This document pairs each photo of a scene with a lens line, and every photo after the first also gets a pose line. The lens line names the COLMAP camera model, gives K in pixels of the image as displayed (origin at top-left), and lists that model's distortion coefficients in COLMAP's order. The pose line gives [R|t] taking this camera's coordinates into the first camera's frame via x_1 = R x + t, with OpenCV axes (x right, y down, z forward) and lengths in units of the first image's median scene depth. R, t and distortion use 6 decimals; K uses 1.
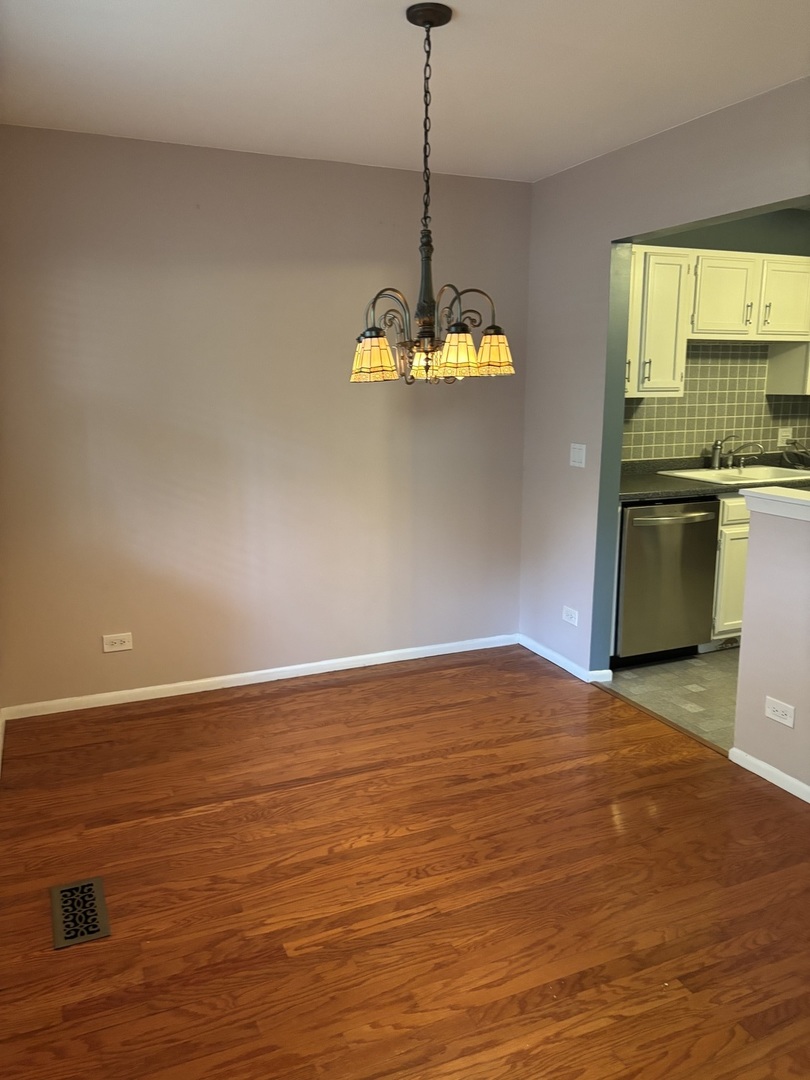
lens RADIAL K [[825.5, 0, 388.9], [0, 825.5, 528.5], [0, 0, 1]] dist [0.028951, -0.017412]
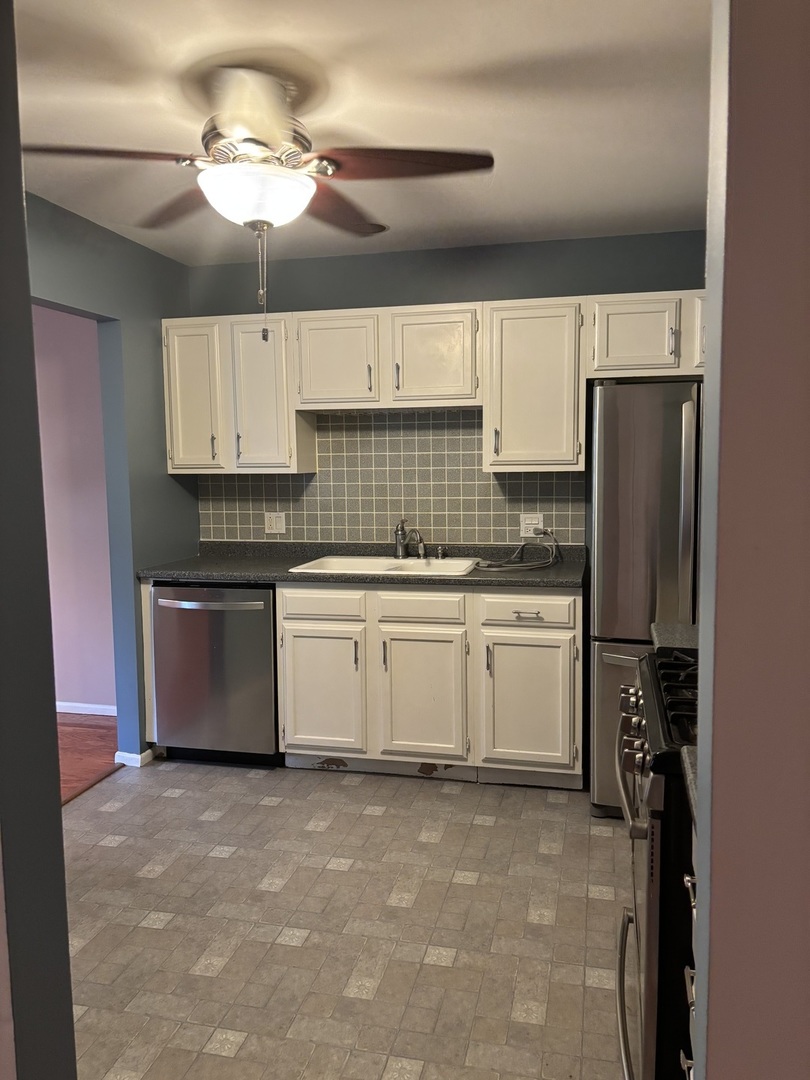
lens RADIAL K [[825.5, 0, 404.3], [0, 825.5, 524.3], [0, 0, 1]] dist [0.028951, -0.017412]
pose [[0.800957, 0.039613, -0.597410, 1.003078], [-0.096502, 0.993304, -0.063518, -0.059089], [0.590894, 0.108527, 0.799416, 0.361133]]
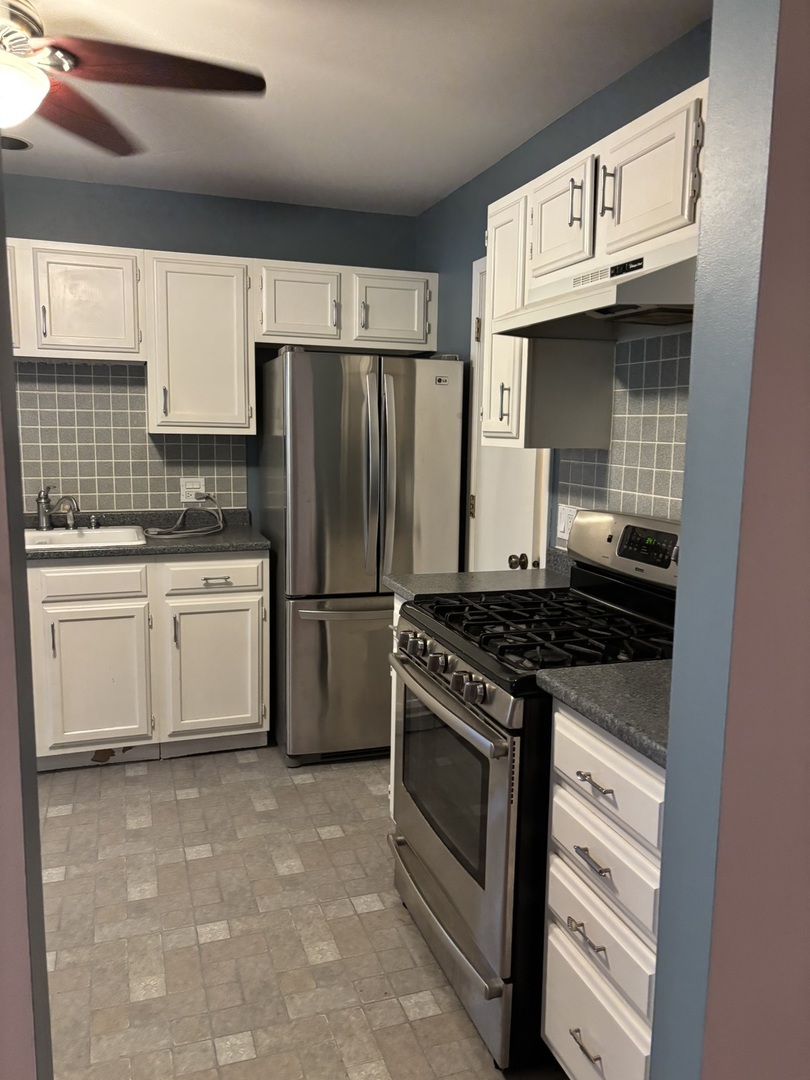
lens RADIAL K [[825.5, 0, 410.0], [0, 825.5, 538.4], [0, 0, 1]] dist [0.028951, -0.017412]
pose [[0.997250, 0.025490, -0.069595, 0.863436], [-0.028561, 0.998645, -0.043498, -0.045646], [0.068392, 0.045366, 0.996627, 0.310594]]
